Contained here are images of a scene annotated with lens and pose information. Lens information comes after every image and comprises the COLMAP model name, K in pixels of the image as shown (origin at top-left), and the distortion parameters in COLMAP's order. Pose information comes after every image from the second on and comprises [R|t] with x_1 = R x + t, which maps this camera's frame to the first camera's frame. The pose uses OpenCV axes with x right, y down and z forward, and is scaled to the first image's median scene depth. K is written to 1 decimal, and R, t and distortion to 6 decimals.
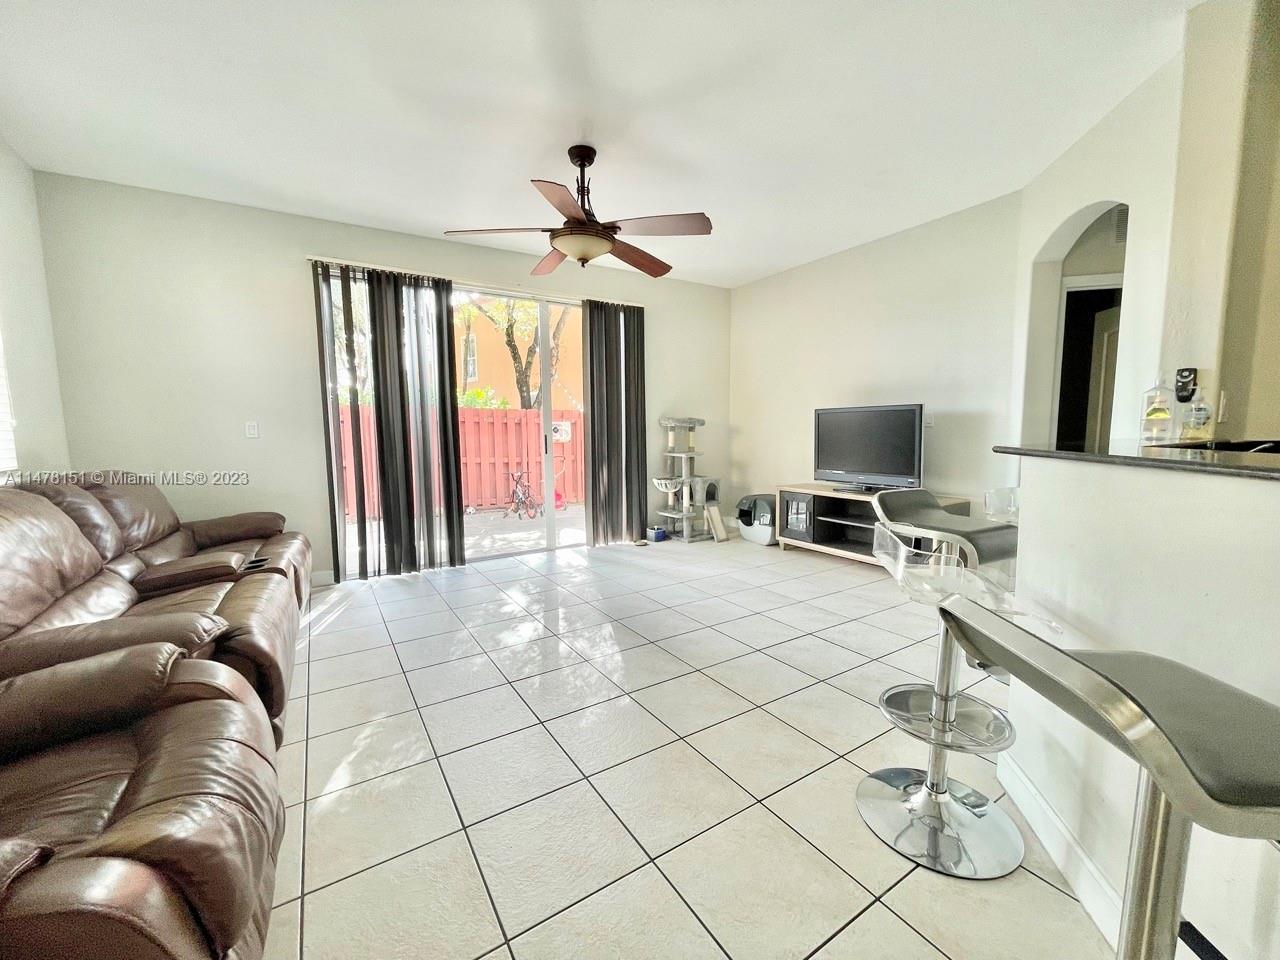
lens RADIAL K [[517.5, 0, 644.6], [0, 517.5, 481.4], [0, 0, 1]] dist [-0.001094, 0.000045]
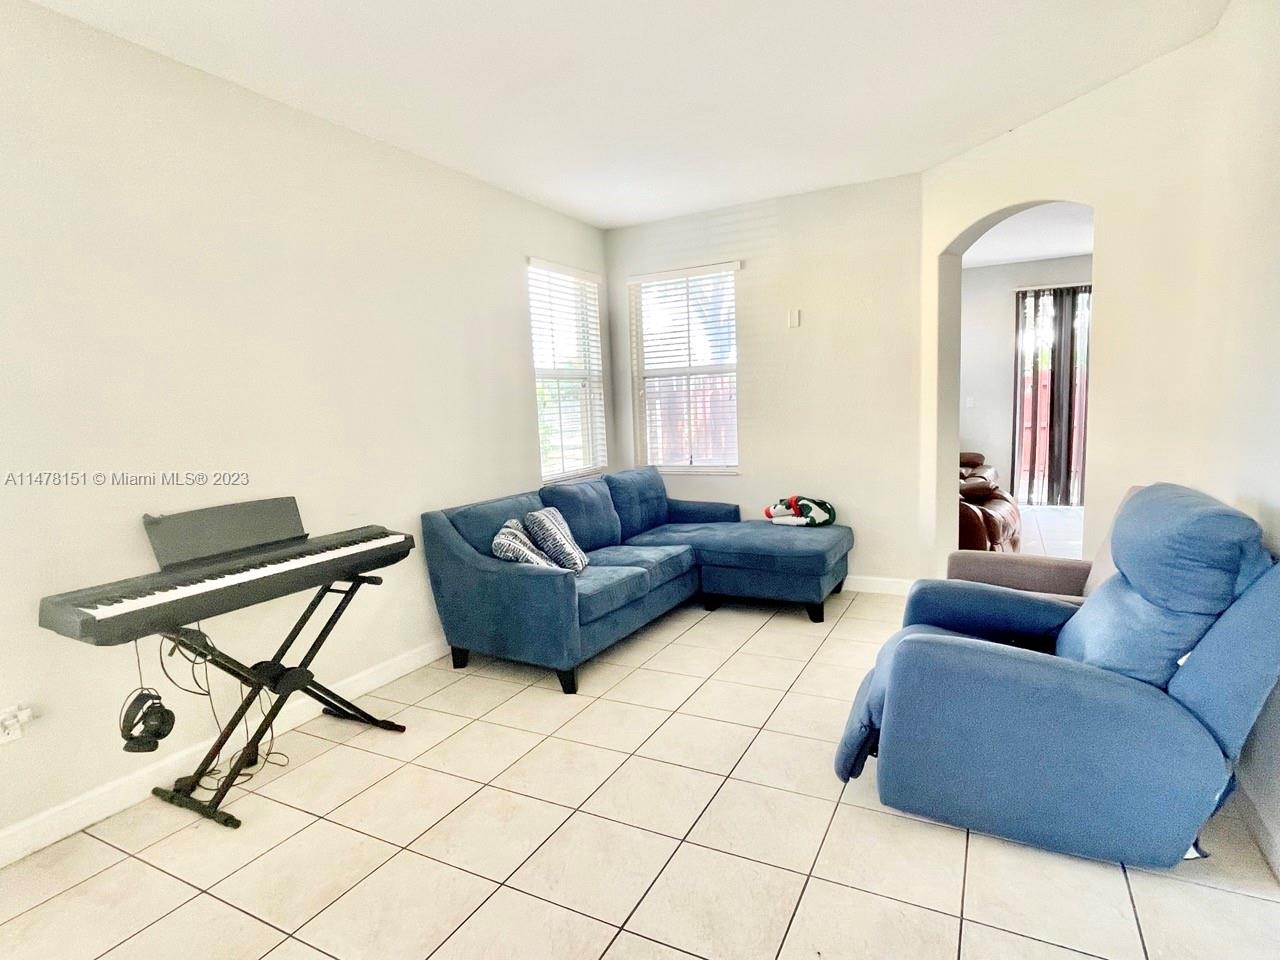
lens RADIAL K [[682.5, 0, 643.2], [0, 682.5, 482.7], [0, 0, 1]] dist [-0.000871, -0.000604]
pose [[0.520380, 0.092170, -0.848946, 0.423871], [-0.056657, 0.995694, 0.073373, 0.040700], [0.852053, 0.009916, 0.523362, -0.765057]]
